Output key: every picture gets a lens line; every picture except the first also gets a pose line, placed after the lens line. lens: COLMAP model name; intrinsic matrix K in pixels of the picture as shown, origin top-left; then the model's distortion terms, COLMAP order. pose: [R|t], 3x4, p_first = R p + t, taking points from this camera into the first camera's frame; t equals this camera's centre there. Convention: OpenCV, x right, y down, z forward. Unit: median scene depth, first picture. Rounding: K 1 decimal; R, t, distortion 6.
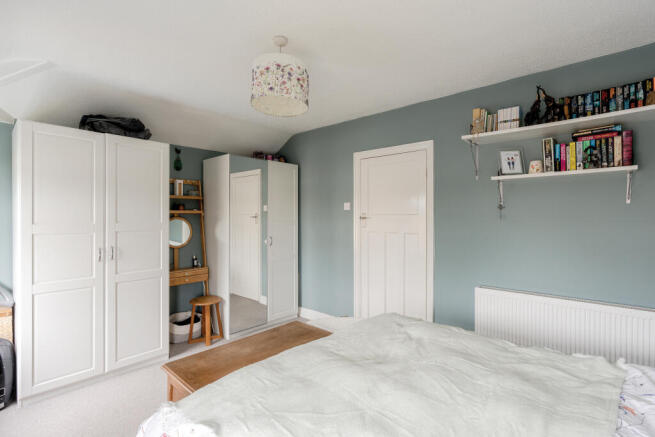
lens RADIAL K [[307.8, 0, 325.9], [0, 307.8, 214.8], [0, 0, 1]] dist [0.000174, 0.000603]
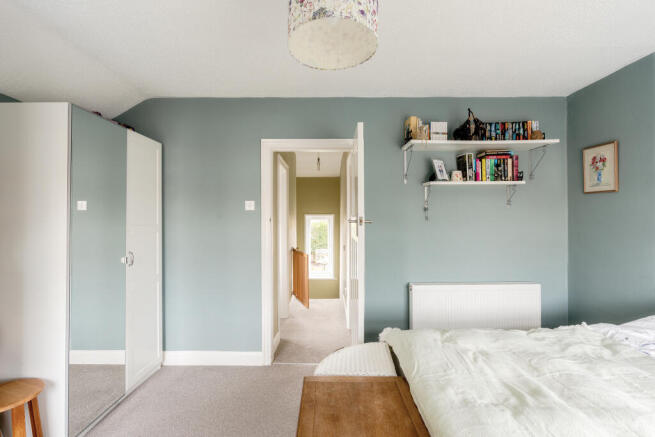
lens RADIAL K [[307.8, 0, 325.9], [0, 307.8, 214.8], [0, 0, 1]] dist [0.000174, 0.000603]
pose [[0.748565, 0.000814, 0.663061, -0.512351], [0.000011, 0.999999, -0.001240, -0.005200], [-0.663061, 0.000936, 0.748565, 0.473087]]
